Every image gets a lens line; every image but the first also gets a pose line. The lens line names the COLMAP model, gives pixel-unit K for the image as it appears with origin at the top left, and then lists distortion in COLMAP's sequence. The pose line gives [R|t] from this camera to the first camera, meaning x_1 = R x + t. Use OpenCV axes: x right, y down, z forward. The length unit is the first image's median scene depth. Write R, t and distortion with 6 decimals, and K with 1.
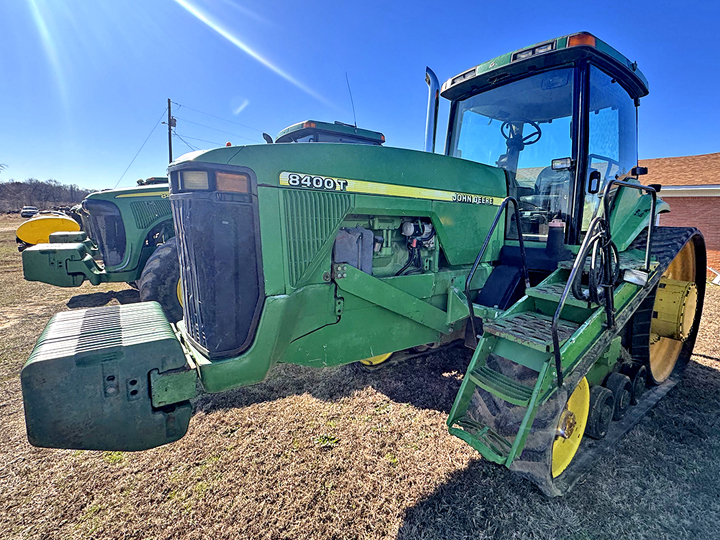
lens RADIAL K [[286.1, 0, 361.5], [0, 286.1, 256.7], [0, 0, 1]] dist [-0.001272, 0.000080]
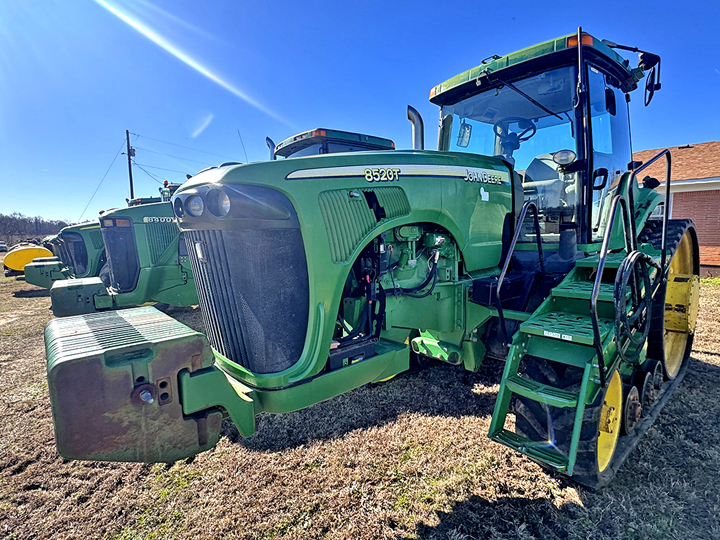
lens RADIAL K [[294.1, 0, 360.0], [0, 294.1, 270.0], [0, 0, 1]] dist [-0.008020, -0.000046]
pose [[0.996738, -0.029562, -0.075096, 1.097612], [0.030993, 0.999358, 0.017951, 0.102672], [0.074517, -0.020220, 0.997015, -0.852350]]
